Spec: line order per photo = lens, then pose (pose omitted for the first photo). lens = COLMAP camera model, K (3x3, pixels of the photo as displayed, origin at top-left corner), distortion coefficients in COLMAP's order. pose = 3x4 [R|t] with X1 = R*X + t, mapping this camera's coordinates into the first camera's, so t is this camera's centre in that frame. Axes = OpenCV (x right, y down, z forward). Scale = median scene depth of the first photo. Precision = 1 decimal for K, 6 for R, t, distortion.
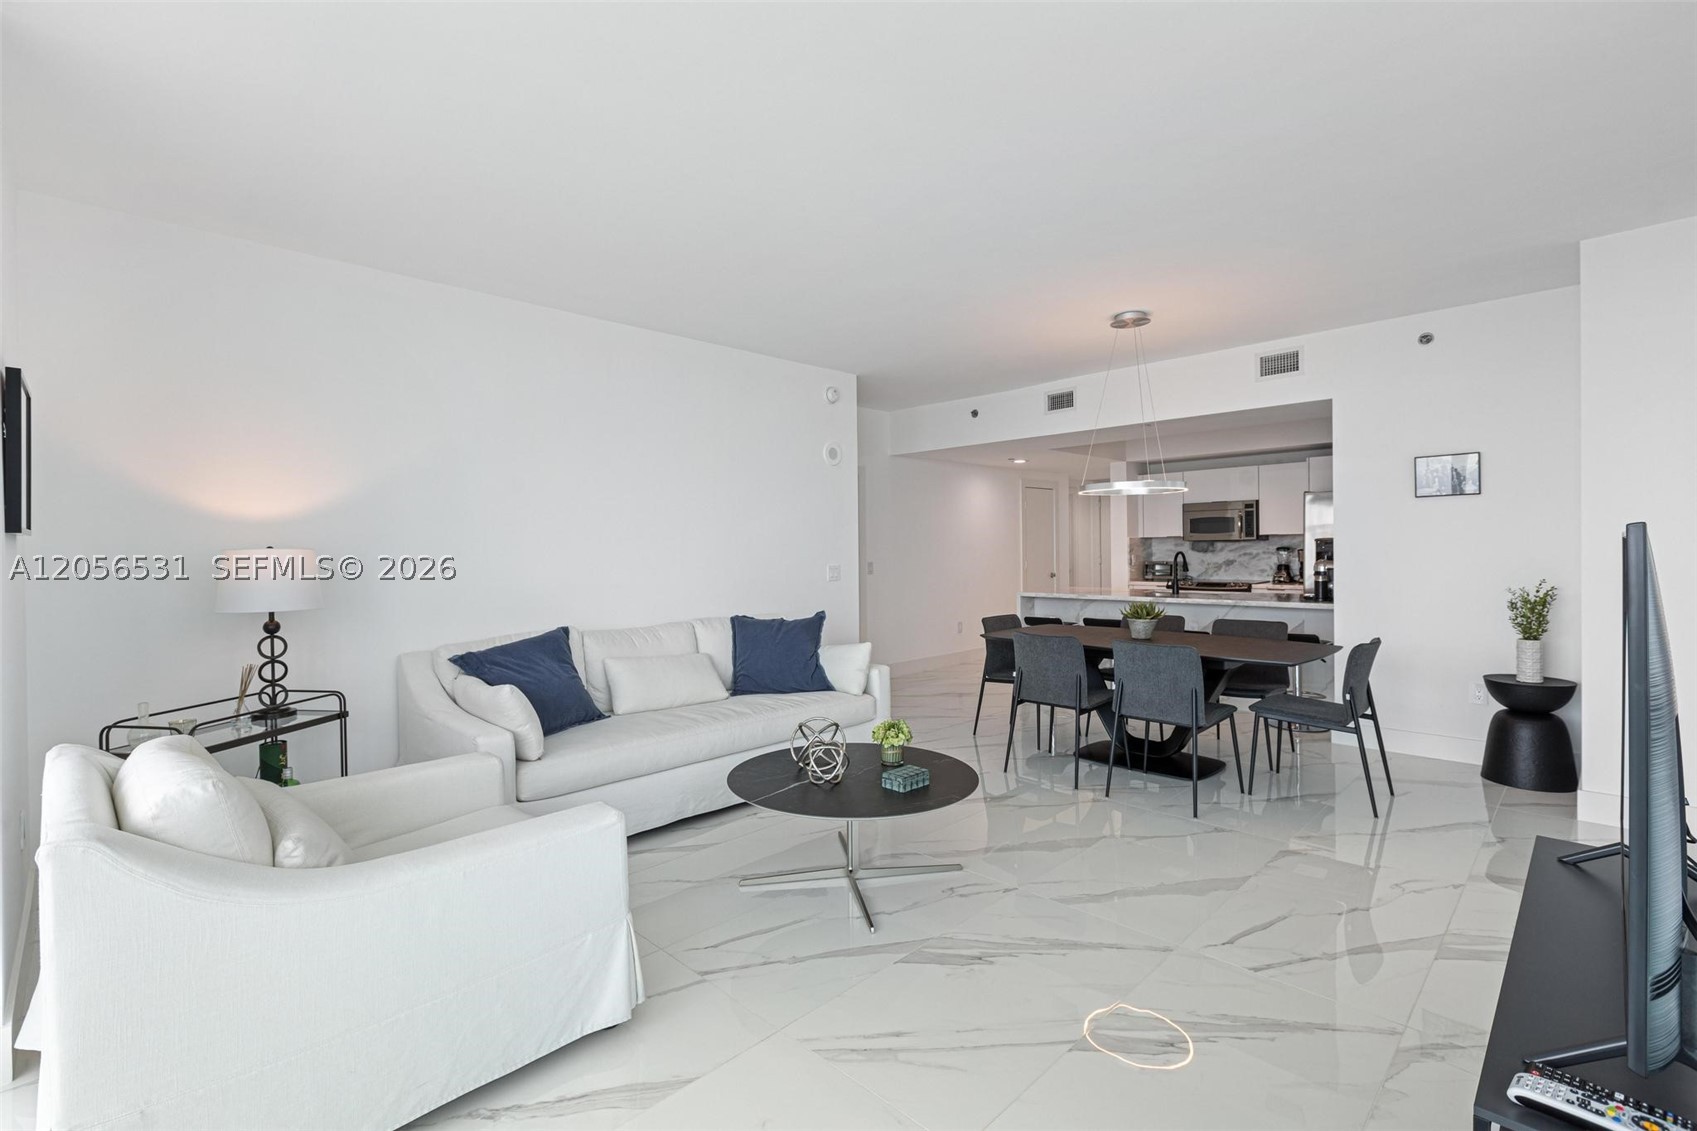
lens RADIAL K [[772.3, 0, 847.6], [0, 772.3, 558.9], [0, 0, 1]] dist [0.004012, -0.001595]
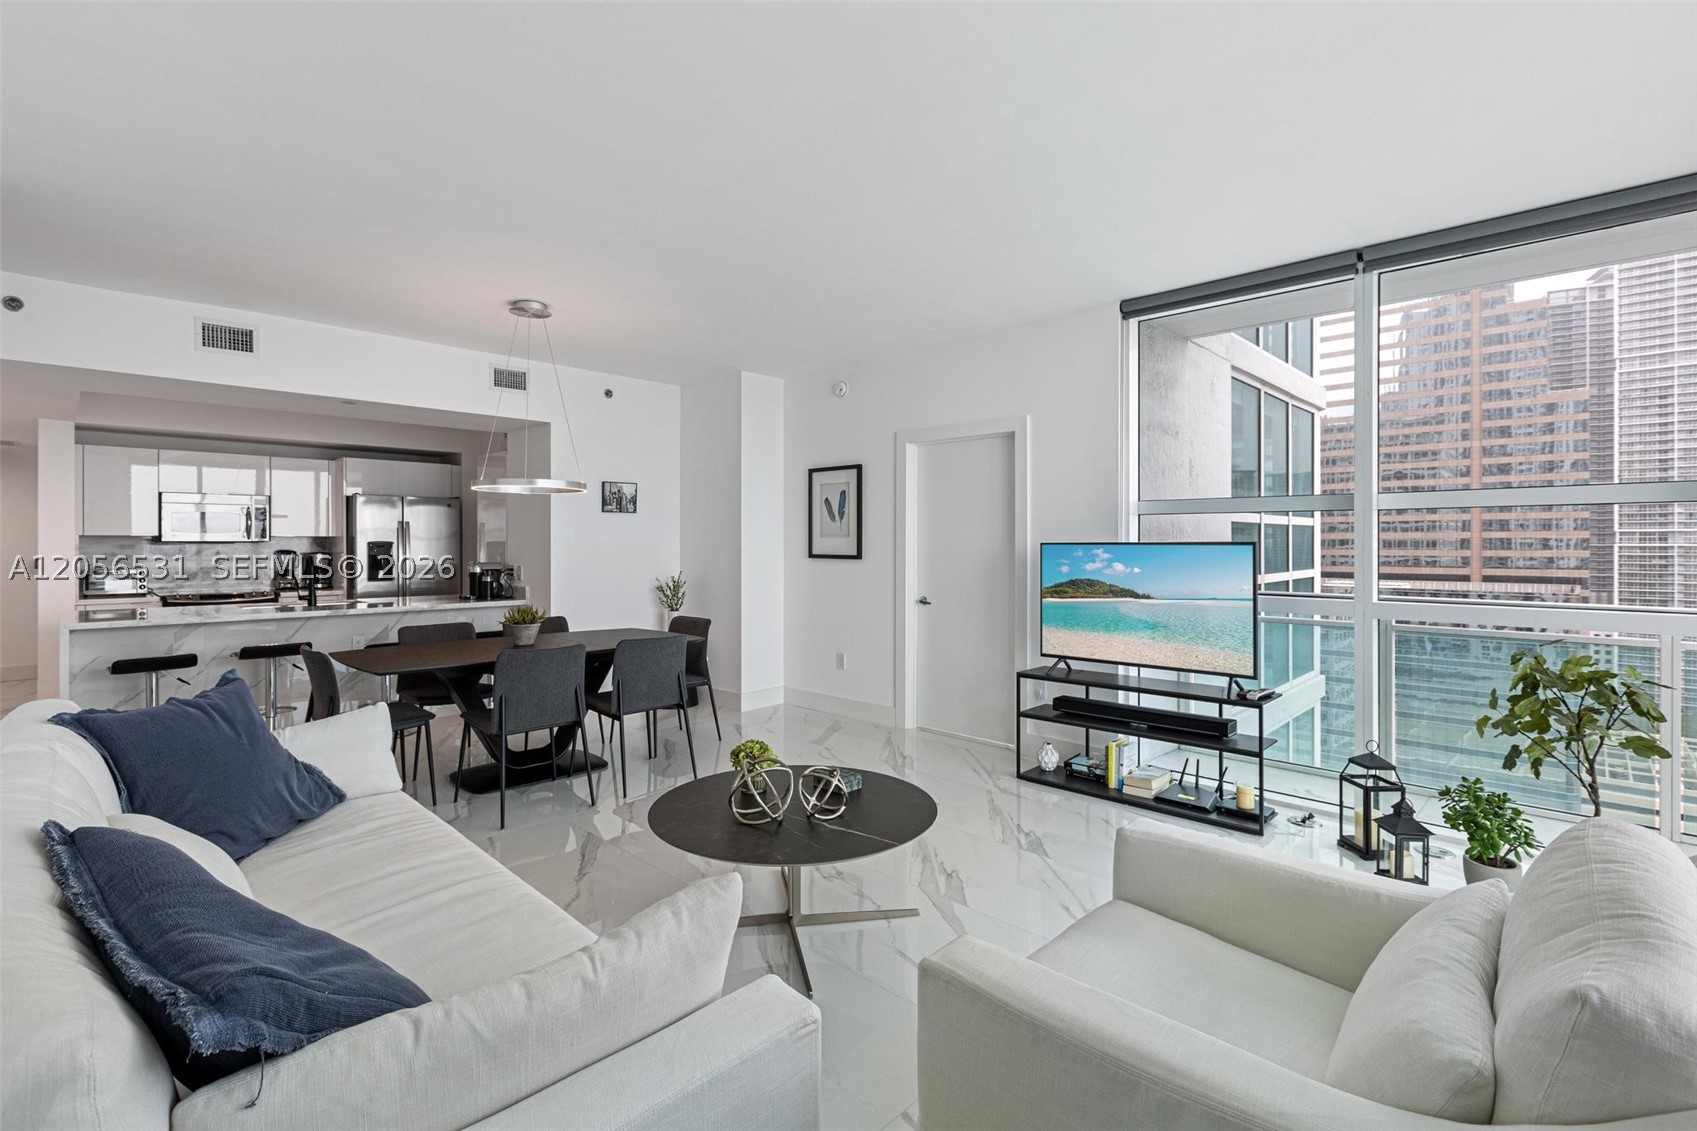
lens RADIAL K [[772.3, 0, 848.8], [0, 772.3, 540.1], [0, 0, 1]] dist [0.004012, -0.001595]
pose [[-0.029380, 0.018765, 0.999392, -0.565488], [0.015212, 0.999716, -0.018324, -0.001799], [-0.999453, 0.014664, -0.029657, 0.608950]]
